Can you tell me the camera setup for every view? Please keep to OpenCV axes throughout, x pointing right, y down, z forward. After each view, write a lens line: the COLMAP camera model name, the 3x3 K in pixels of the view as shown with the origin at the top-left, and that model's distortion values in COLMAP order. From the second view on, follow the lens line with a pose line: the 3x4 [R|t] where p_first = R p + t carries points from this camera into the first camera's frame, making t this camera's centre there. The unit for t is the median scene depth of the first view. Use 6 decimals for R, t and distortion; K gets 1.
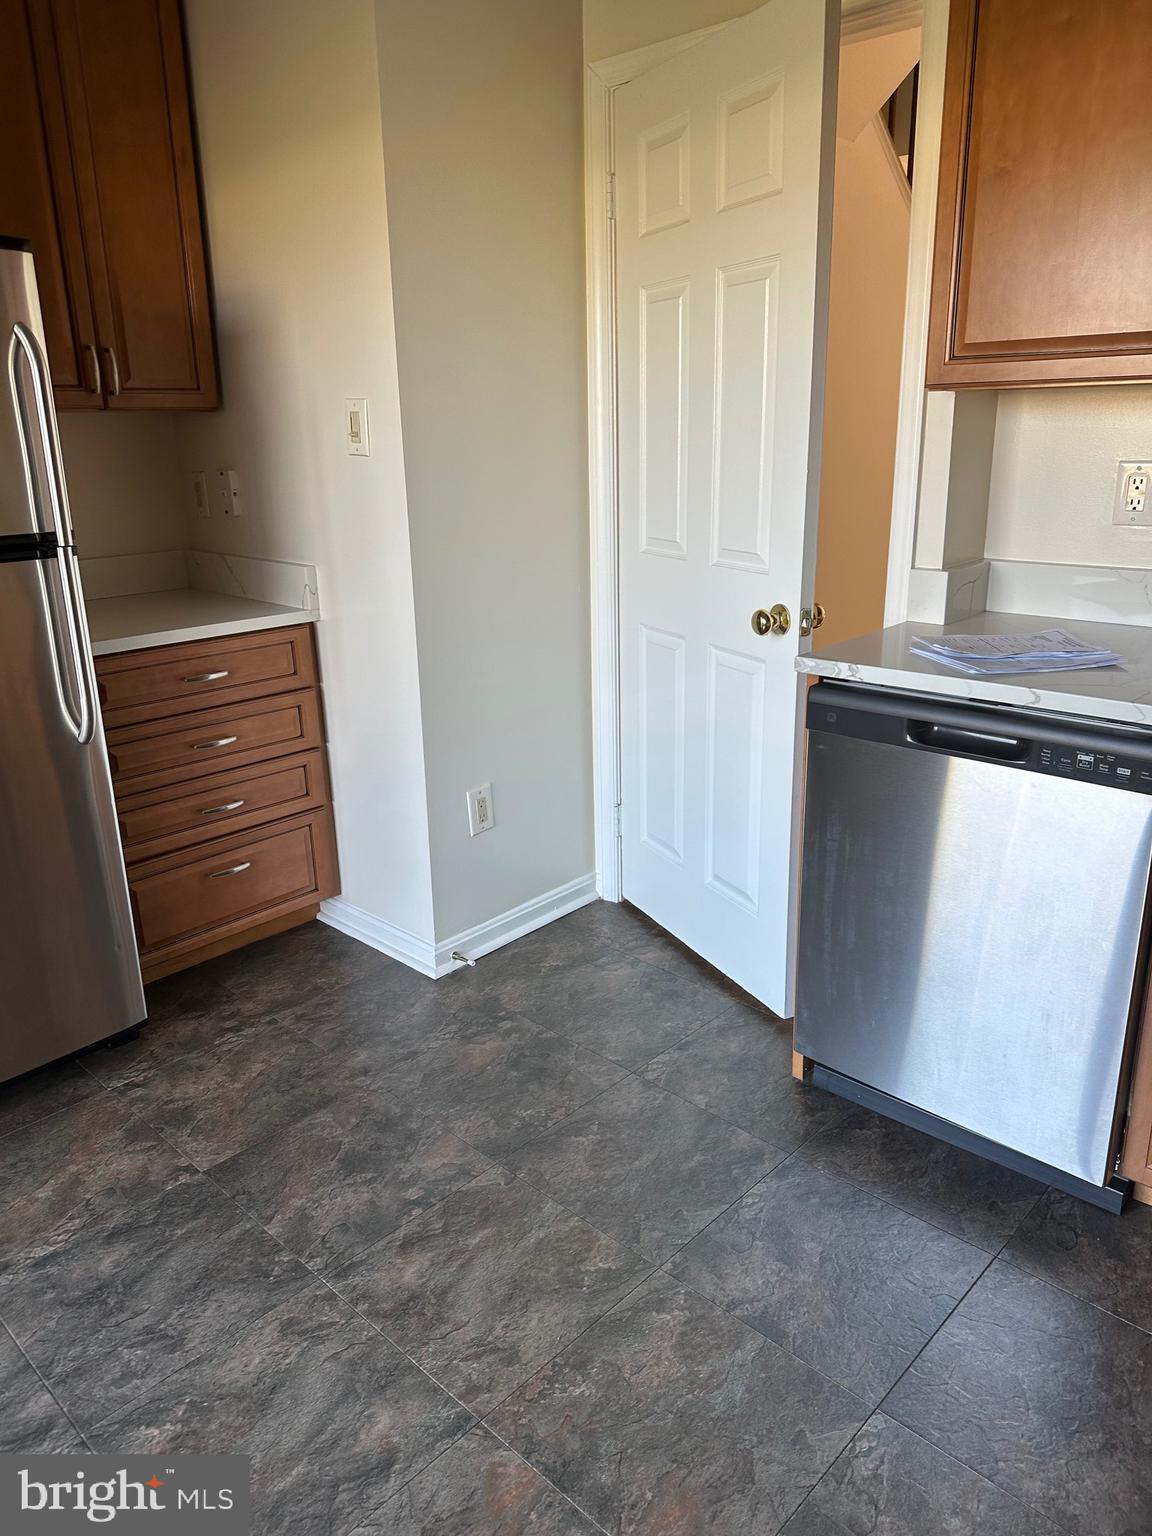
lens RADIAL K [[1087.0, 0, 573.7], [0, 1087.0, 756.9], [0, 0, 1]] dist [0.034547, -0.049006]
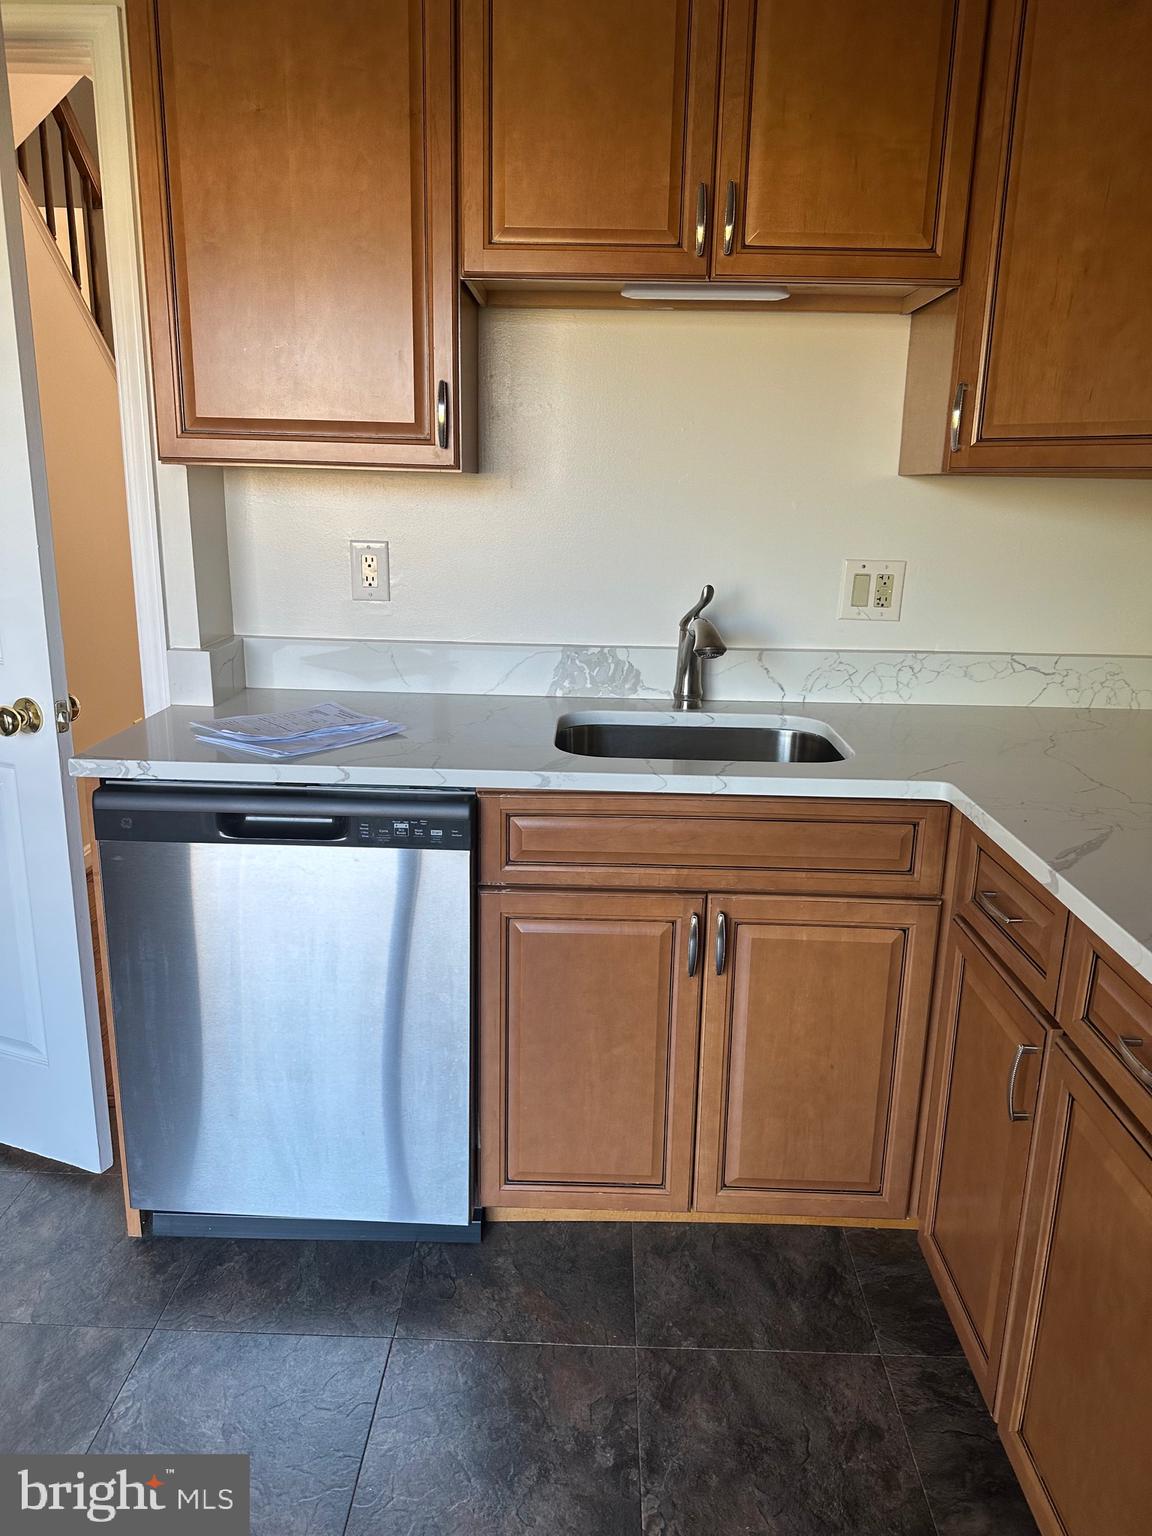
lens RADIAL K [[1076.7, 0, 576.0], [0, 1076.7, 768.0], [0, 0, 1]] dist [0.026723, -0.032641]
pose [[0.737930, -0.124132, 0.663364, -0.071261], [0.155451, 0.987772, 0.011912, -0.034756], [-0.656731, 0.094331, 0.748202, 0.104583]]
